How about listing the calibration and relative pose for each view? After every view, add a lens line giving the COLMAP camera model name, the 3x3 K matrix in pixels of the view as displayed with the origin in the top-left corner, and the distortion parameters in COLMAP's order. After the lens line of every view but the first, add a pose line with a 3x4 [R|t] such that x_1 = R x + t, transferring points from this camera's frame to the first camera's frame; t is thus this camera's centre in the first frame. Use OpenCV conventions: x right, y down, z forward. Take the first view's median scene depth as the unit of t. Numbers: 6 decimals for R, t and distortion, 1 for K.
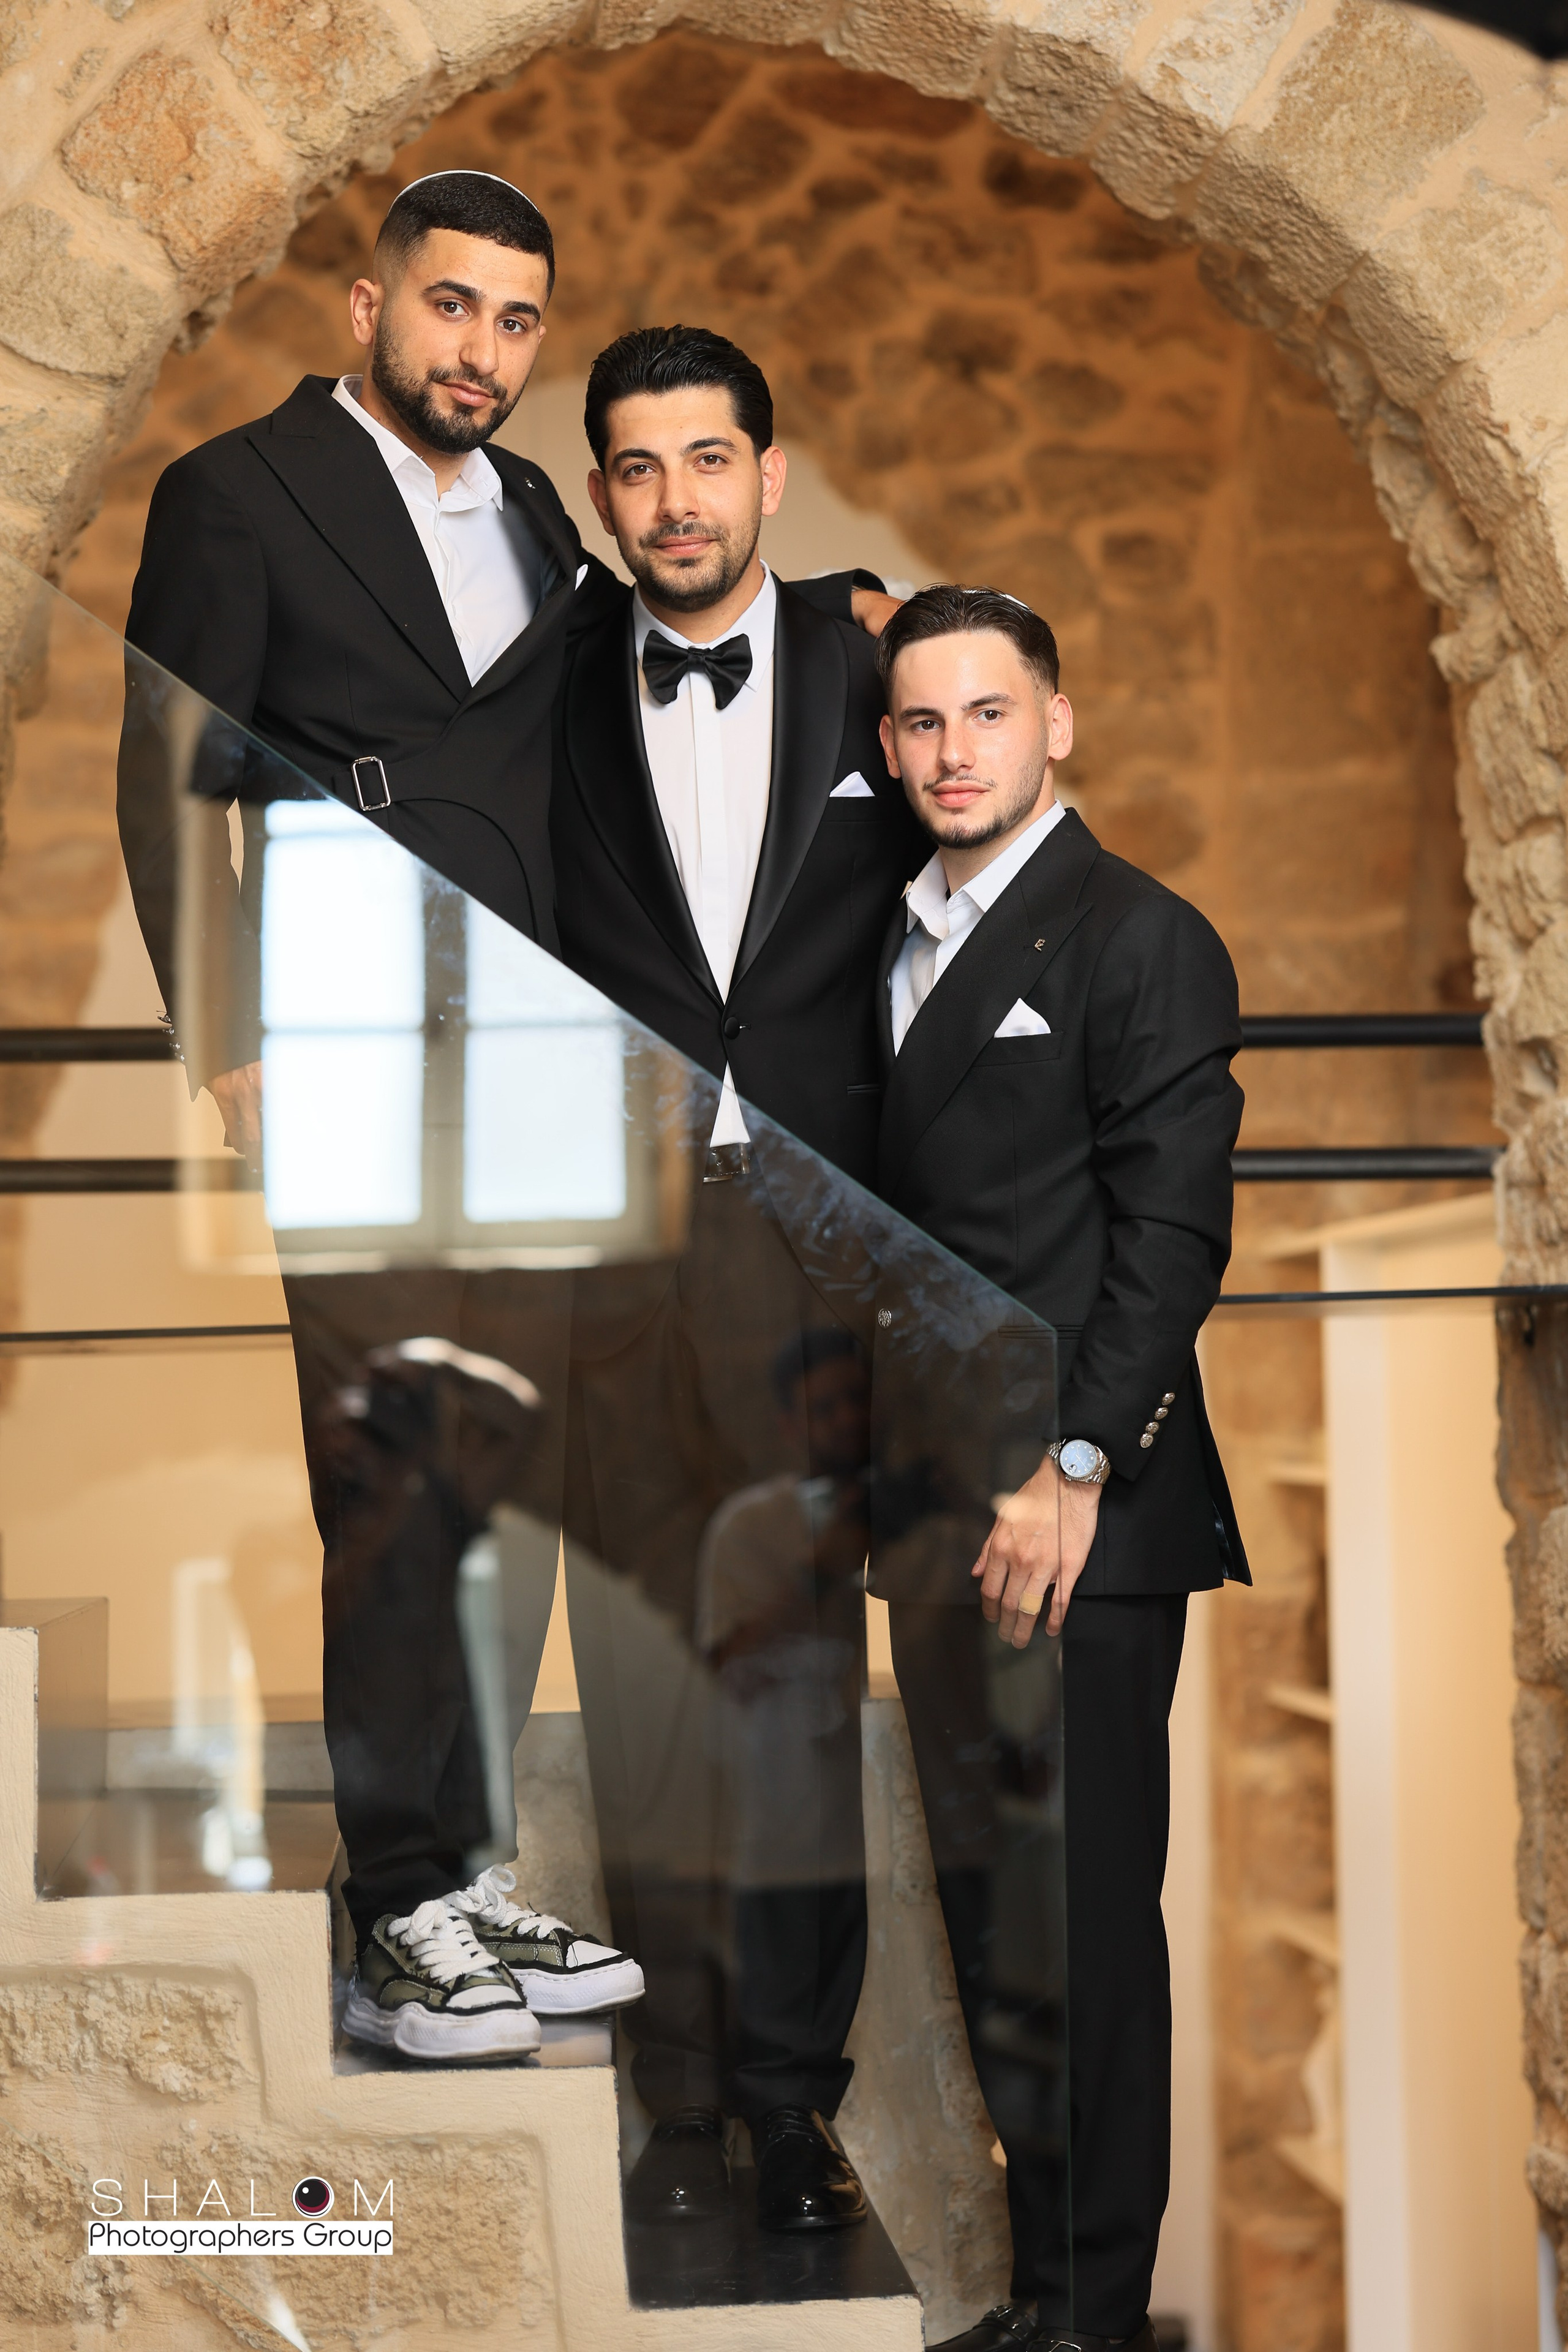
lens RADIAL K [[5706.5, 0, 784.0], [0, 5706.5, 1176.0], [0, 0, 1]] dist [0.114738, -0.829964]
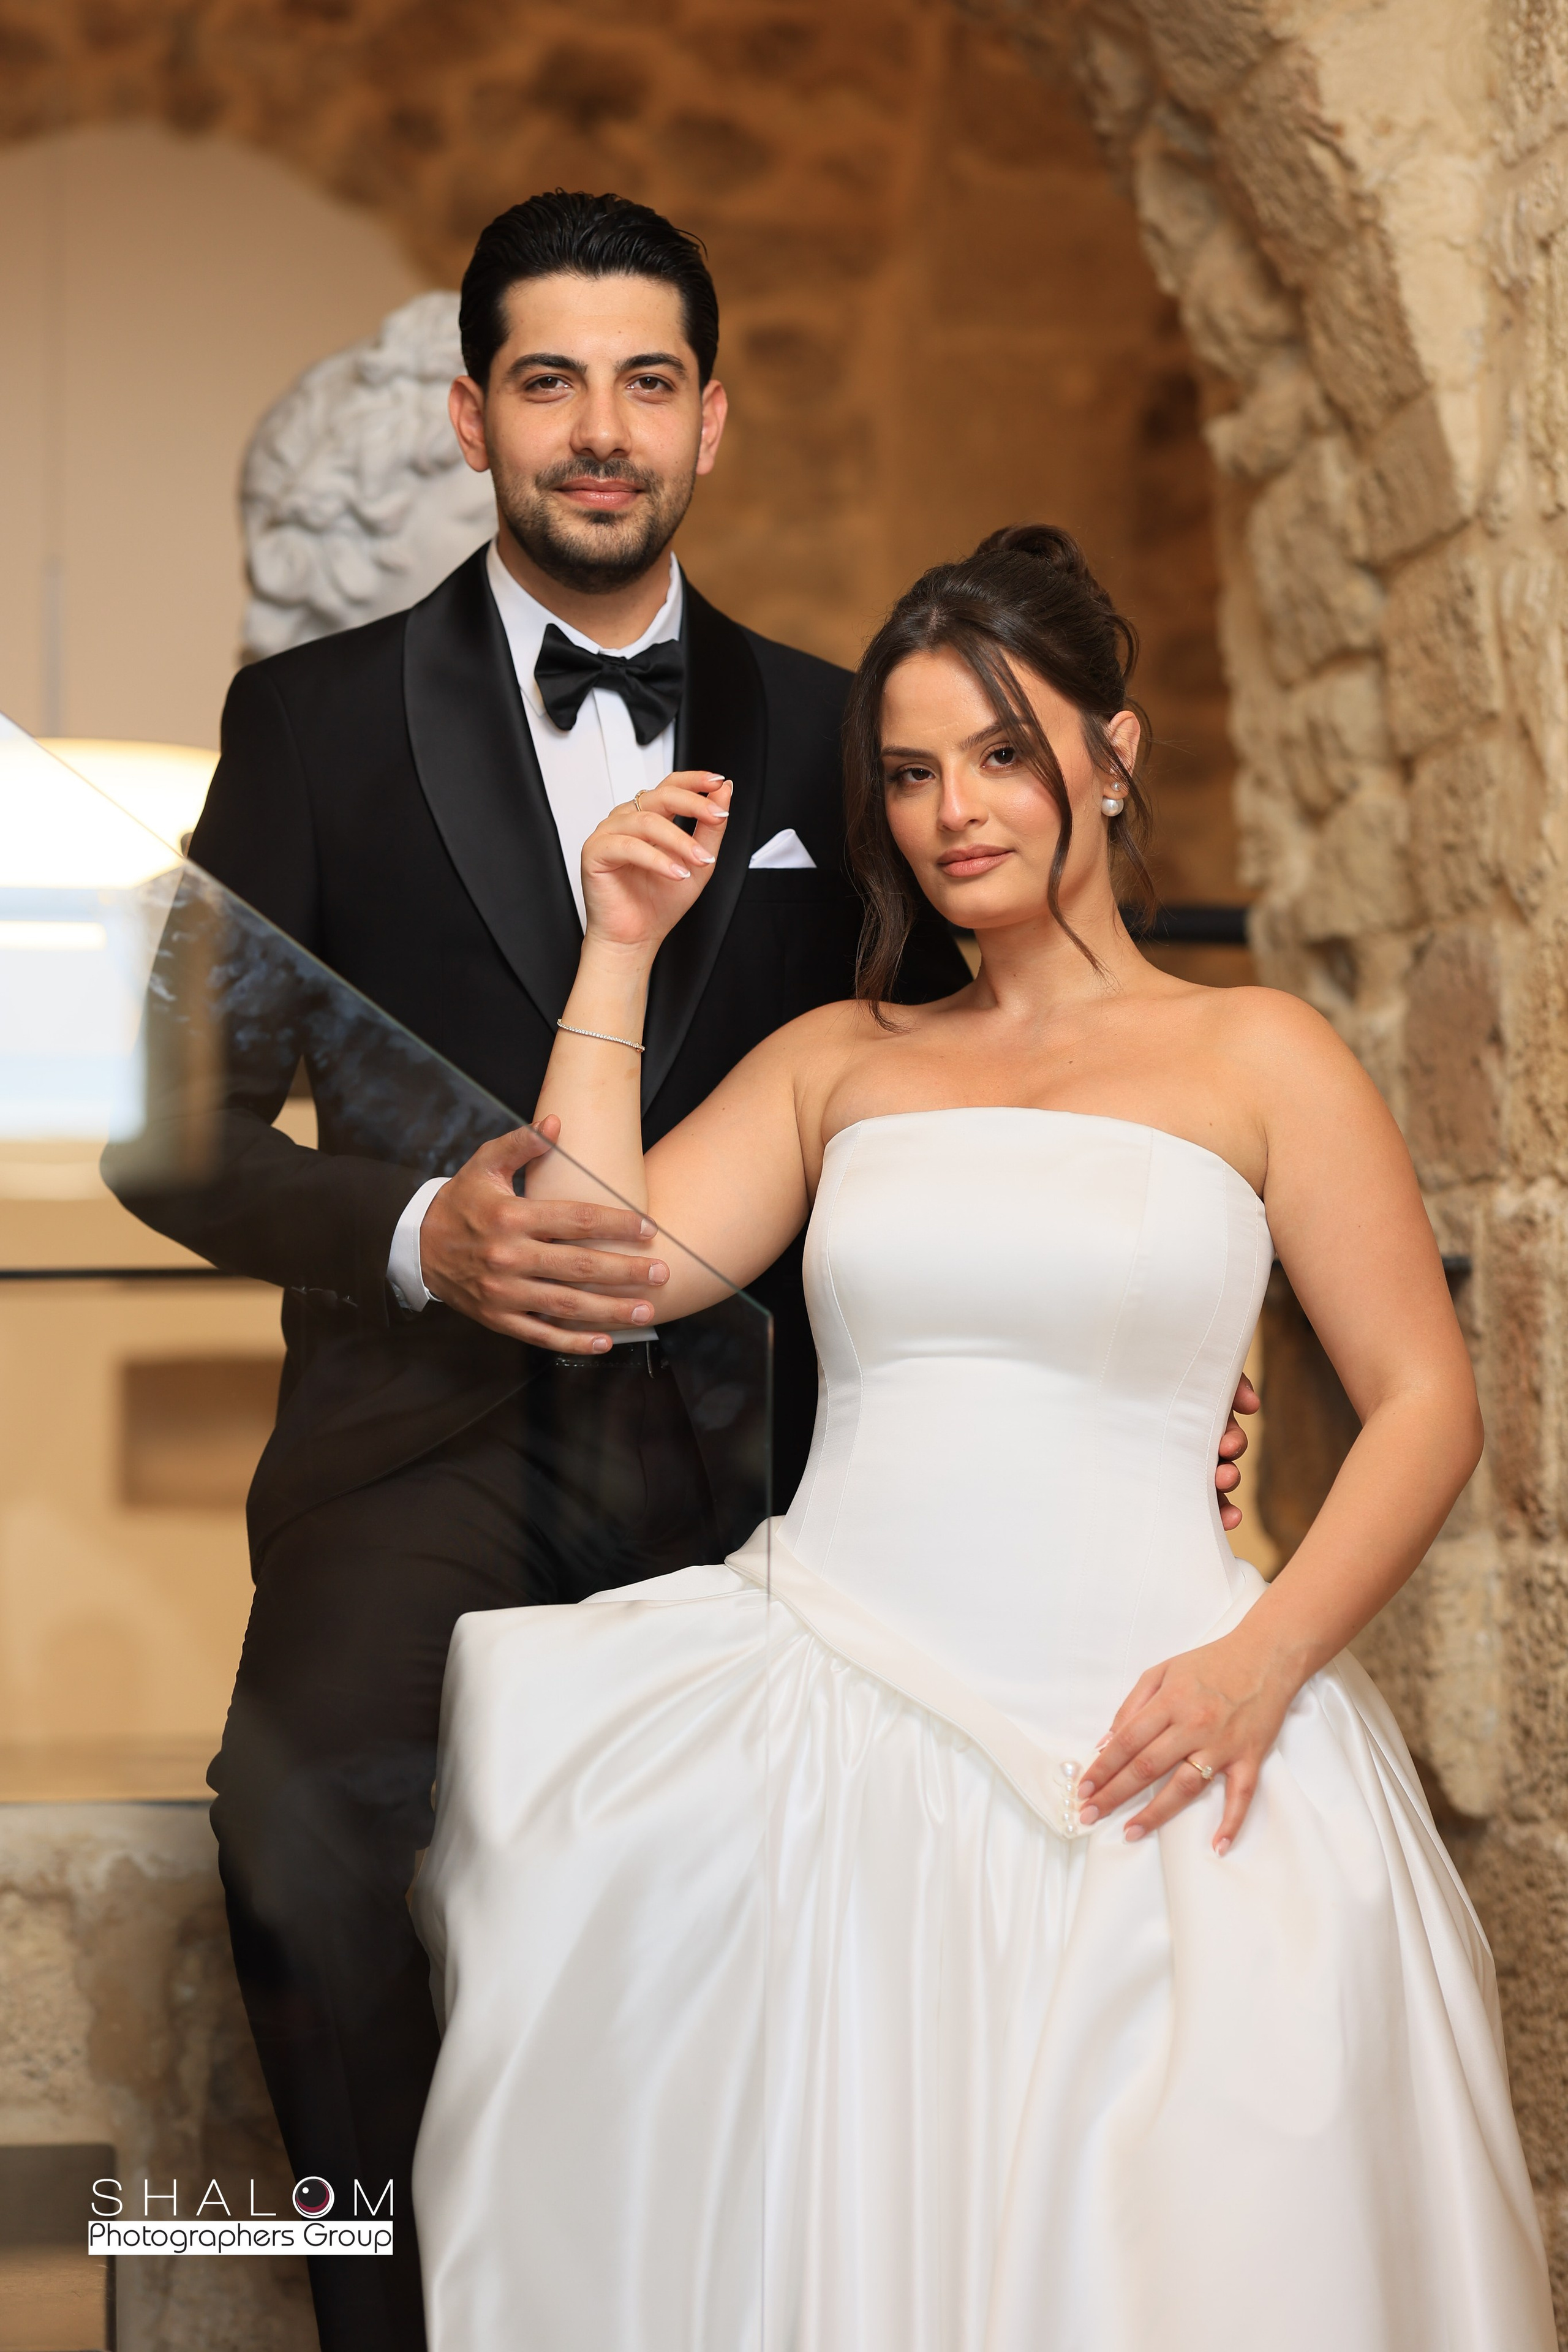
lens RADIAL K [[5706.5, 0, 784.0], [0, 5706.5, 1176.0], [0, 0, 1]] dist [0.114738, -0.829964]
pose [[0.995986, 0.024251, 0.086166, -0.009476], [-0.025394, 0.999603, 0.012185, 0.001015], [-0.085836, -0.014324, 0.996206, 0.237853]]
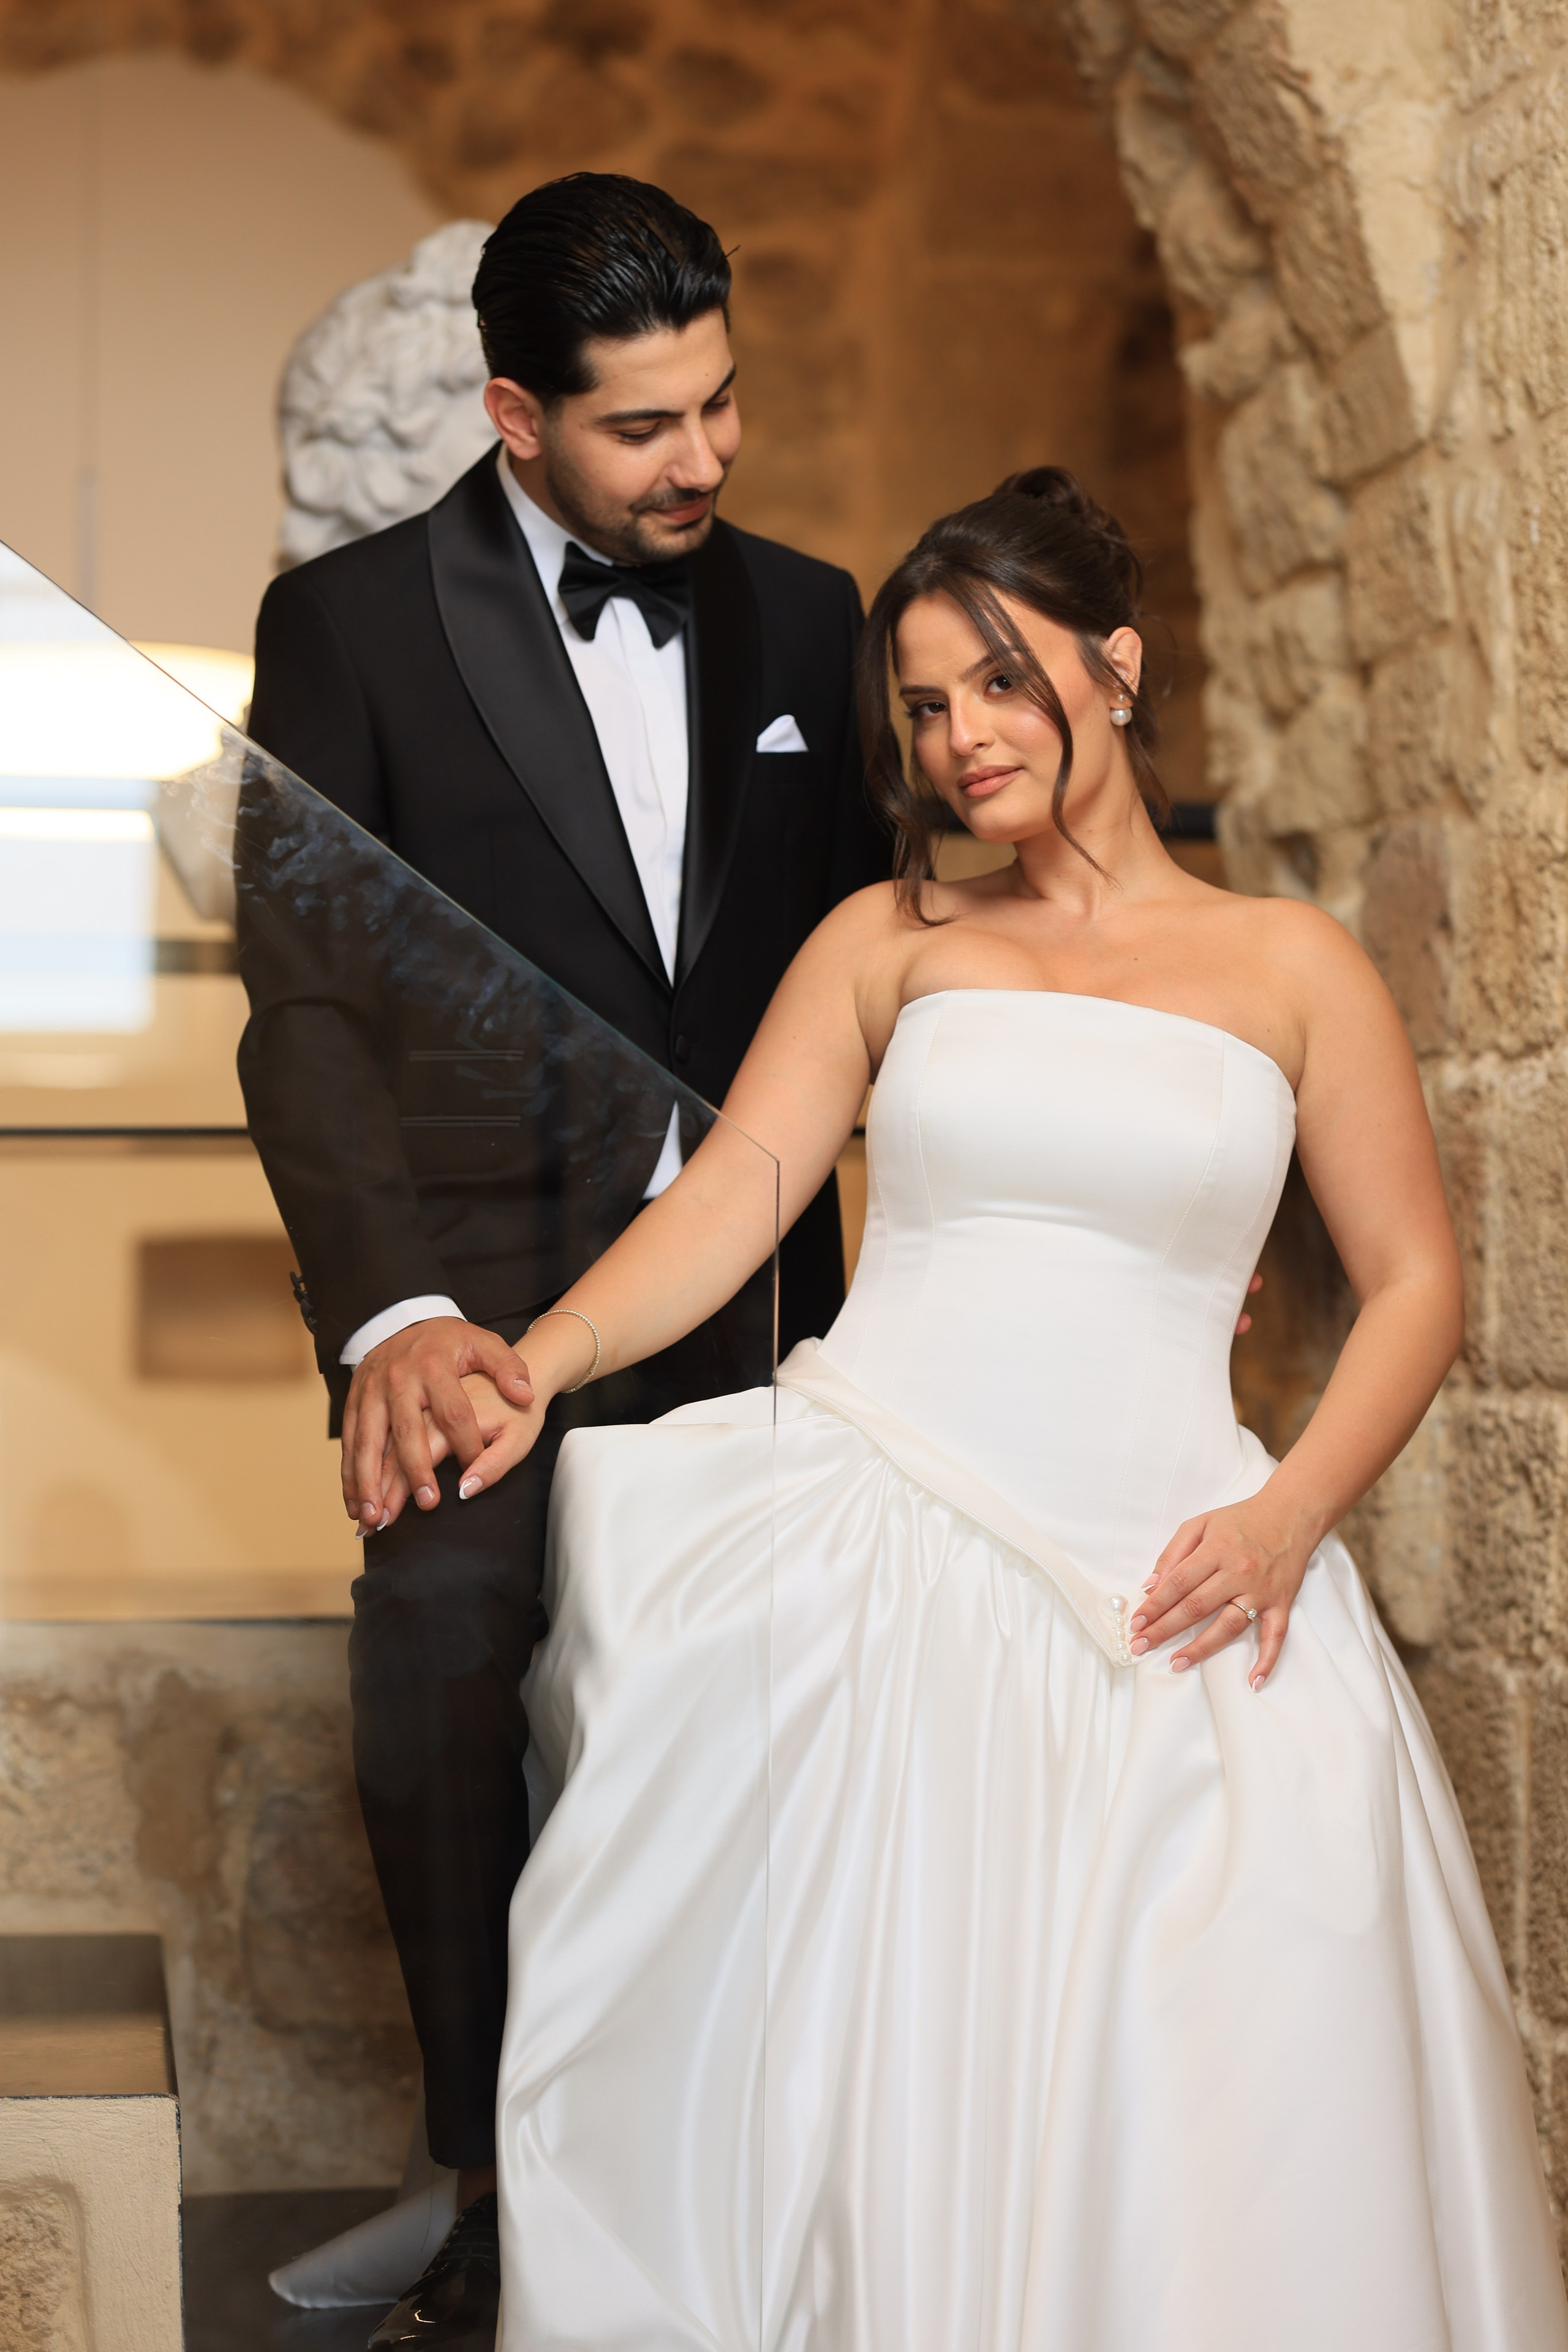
lens RADIAL K [[5706.5, 0, 784.0], [0, 5706.5, 1176.0], [0, 0, 1]] dist [0.114738, -0.829964]
pose [[0.995349, 0.029747, 0.091628, -0.018075], [-0.032213, 0.999154, 0.025552, 0.007542], [-0.090790, -0.028385, 0.995465, 0.181623]]
